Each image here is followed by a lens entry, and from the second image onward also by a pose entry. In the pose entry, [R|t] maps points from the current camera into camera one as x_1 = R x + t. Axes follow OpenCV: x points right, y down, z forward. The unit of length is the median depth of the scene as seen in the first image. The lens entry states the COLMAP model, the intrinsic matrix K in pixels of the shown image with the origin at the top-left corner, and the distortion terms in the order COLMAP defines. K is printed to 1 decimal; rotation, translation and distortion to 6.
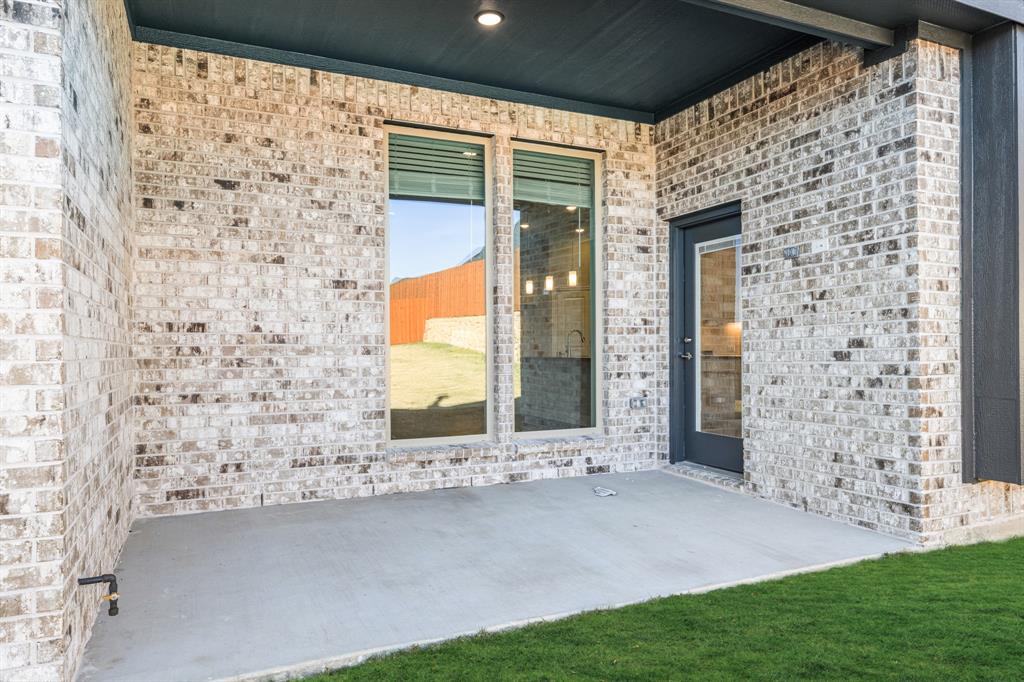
lens RADIAL K [[696.0, 0, 512.0], [0, 696.0, 341.0], [0, 0, 1]] dist [-0.001419, 0.000359]
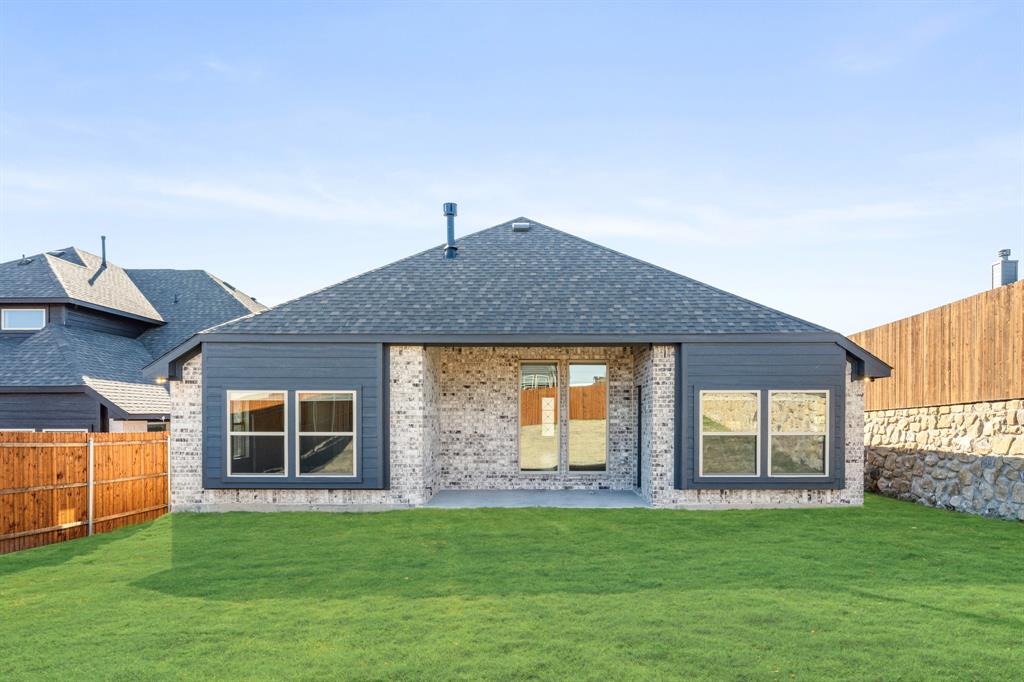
lens RADIAL K [[650.8, 0, 513.7], [0, 650.8, 415.0], [0, 0, 1]] dist [0.001709, 0.002381]
pose [[0.907122, 0.004925, -0.420839, 0.998178], [-0.001798, 0.999968, 0.007826, -0.116666], [0.420864, -0.006343, 0.907102, -1.547843]]
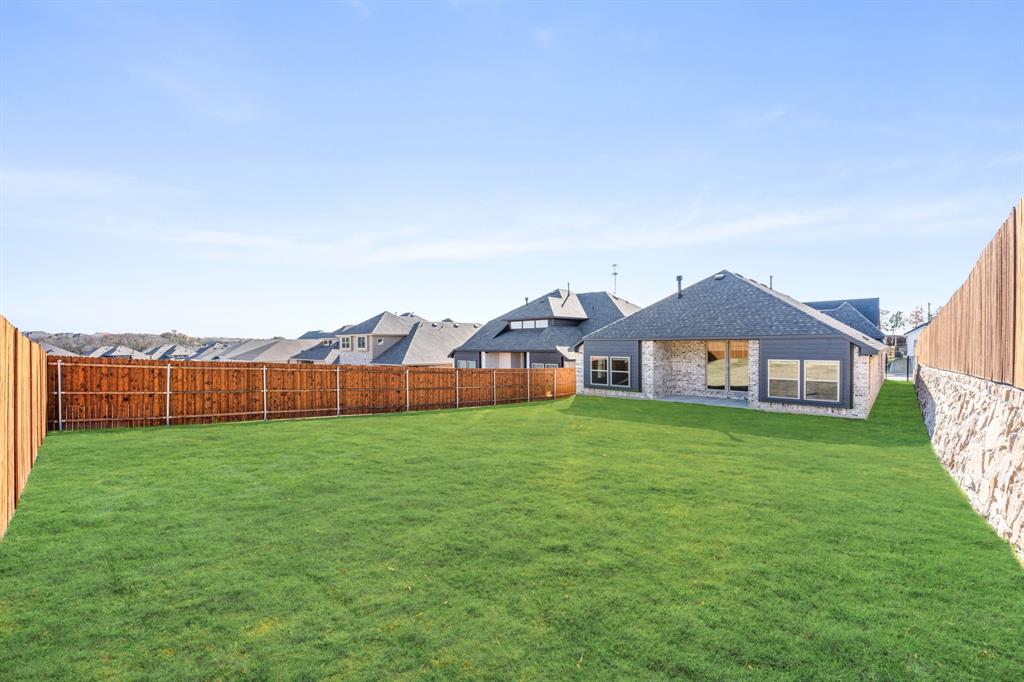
lens RADIAL K [[416.7, 0, 516.5], [0, 416.7, 338.4], [0, 0, 1]] dist [0.000786, 0.000054]
pose [[0.397749, -0.005383, -0.917478, 2.990159], [0.010676, 0.999942, -0.001238, -0.384560], [0.917432, -0.009303, 0.397784, -2.446185]]
